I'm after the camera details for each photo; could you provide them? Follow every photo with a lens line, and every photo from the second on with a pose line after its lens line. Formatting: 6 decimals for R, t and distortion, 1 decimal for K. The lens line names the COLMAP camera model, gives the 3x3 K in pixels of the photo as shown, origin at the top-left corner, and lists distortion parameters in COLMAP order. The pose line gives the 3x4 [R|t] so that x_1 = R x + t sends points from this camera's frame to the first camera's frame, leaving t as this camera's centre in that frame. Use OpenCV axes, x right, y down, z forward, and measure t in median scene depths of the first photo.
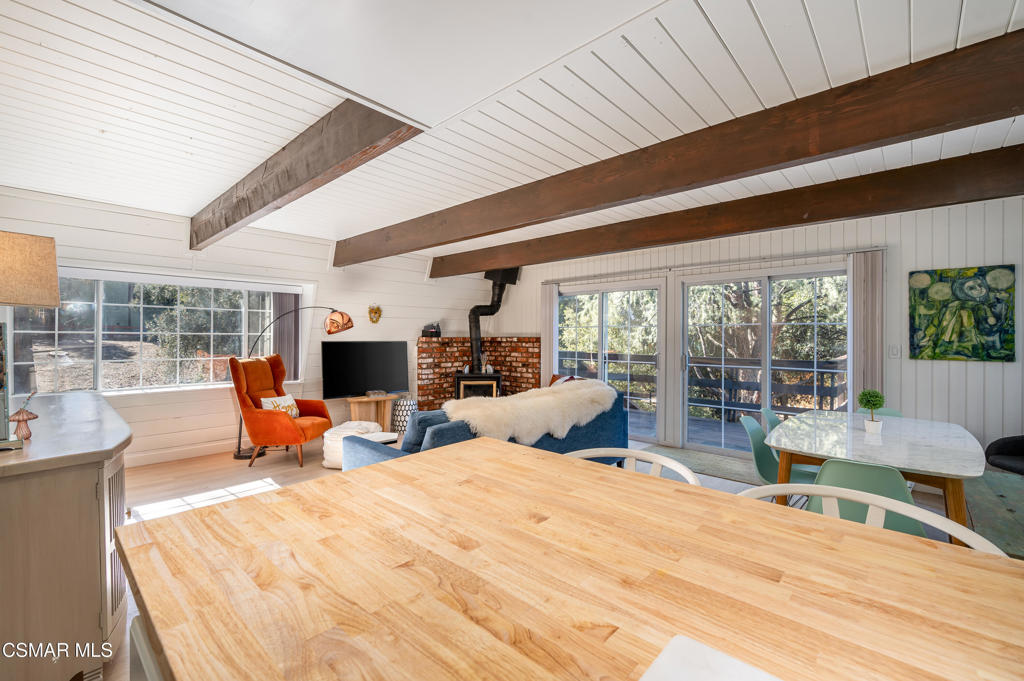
lens RADIAL K [[438.9, 0, 509.5], [0, 438.9, 336.2], [0, 0, 1]] dist [-0.002043, -0.000710]
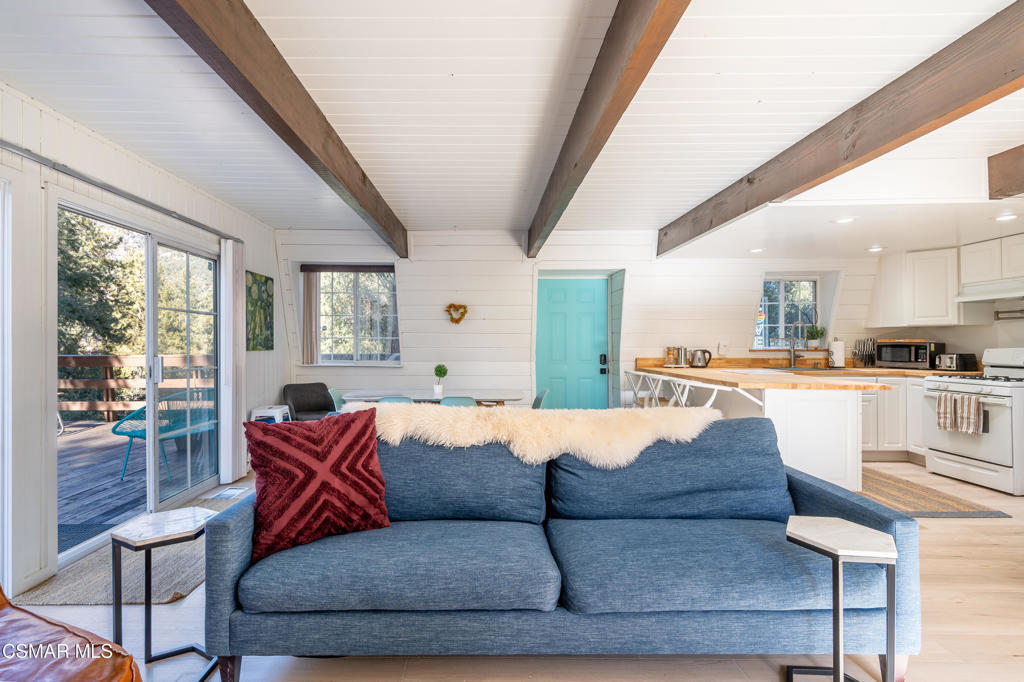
lens RADIAL K [[484.1, 0, 483.5], [0, 484.1, 340.3], [0, 0, 1]] dist [-0.002019, -0.000370]
pose [[-0.681827, -0.004272, 0.731501, -0.287361], [-0.008525, 0.999961, -0.002106, 0.019344], [-0.731463, -0.007672, -0.681838, 1.116964]]
